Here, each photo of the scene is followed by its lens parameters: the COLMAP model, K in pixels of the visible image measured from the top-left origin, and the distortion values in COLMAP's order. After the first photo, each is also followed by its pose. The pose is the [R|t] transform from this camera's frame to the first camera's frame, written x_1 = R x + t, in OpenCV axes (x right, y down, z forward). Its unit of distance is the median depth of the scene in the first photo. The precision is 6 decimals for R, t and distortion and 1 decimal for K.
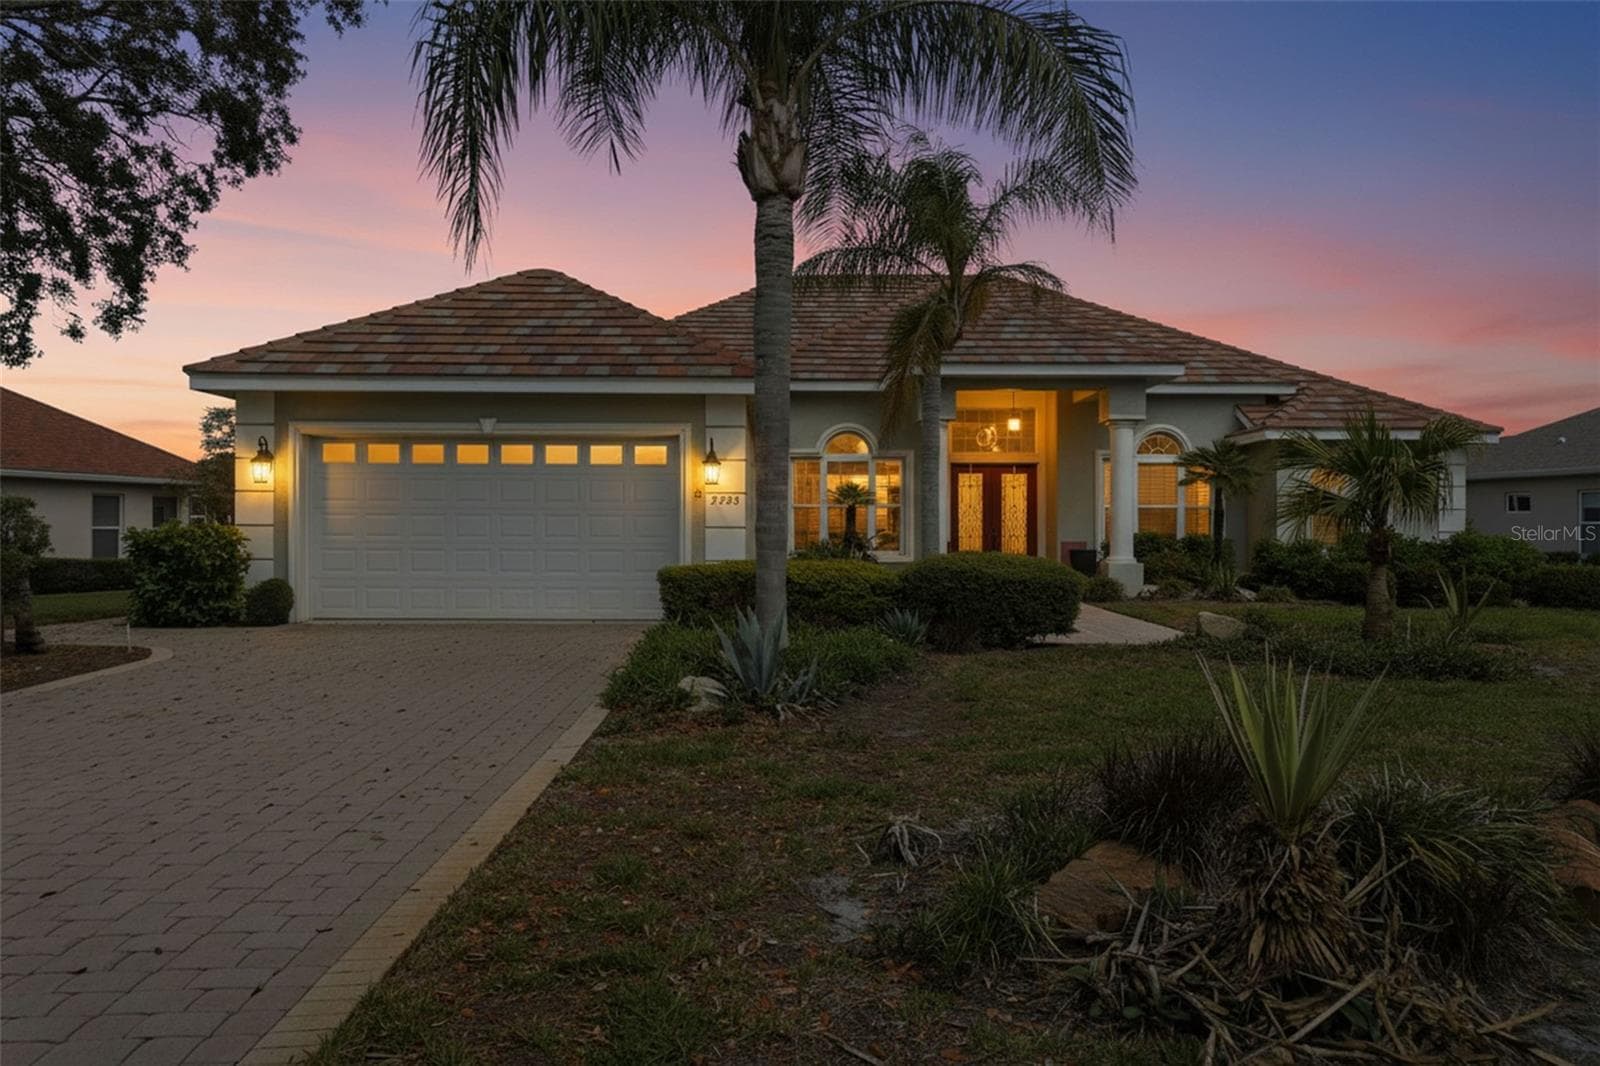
lens RADIAL K [[1137.1, 0, 800.0], [0, 1137.1, 533.0], [0, 0, 1]] dist [-0.000125, 0.000496]
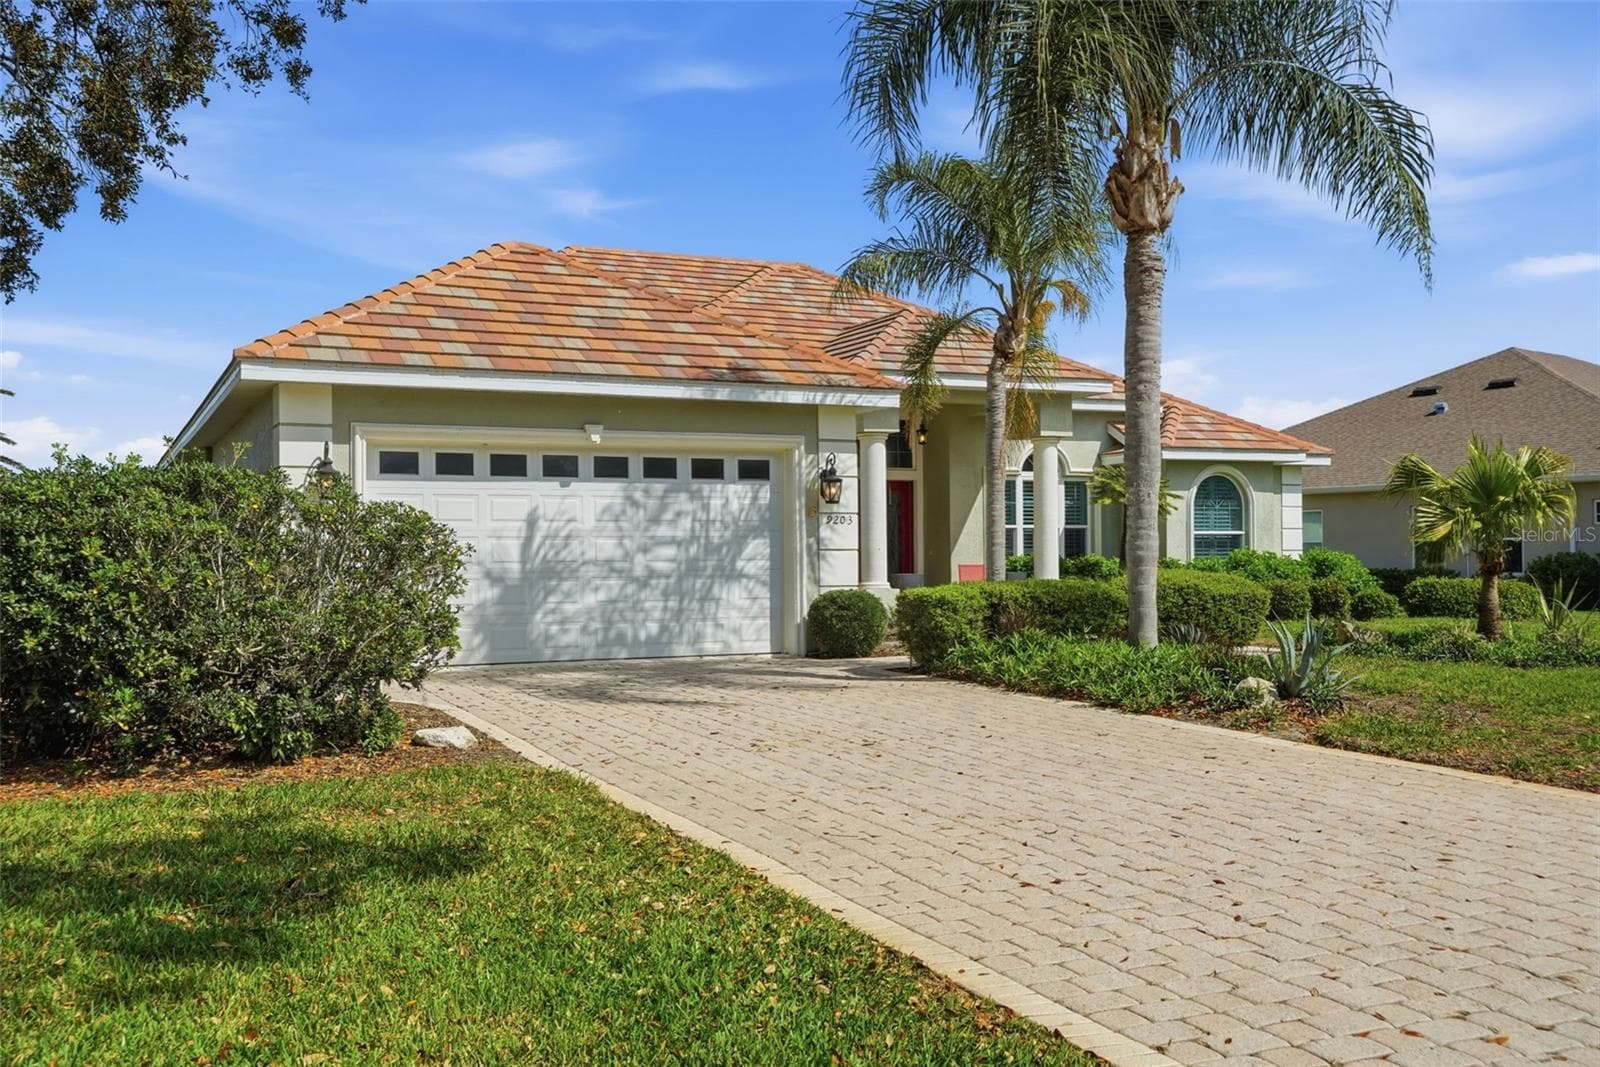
lens RADIAL K [[1493.8, 0, 800.0], [0, 1493.8, 533.5], [0, 0, 1]] dist [0.010261, 0.002344]
pose [[0.918429, 0.001250, 0.395583, -0.416983], [0.004689, 0.999890, -0.014044, -0.000495], [-0.395557, 0.014754, 0.918323, -0.081699]]
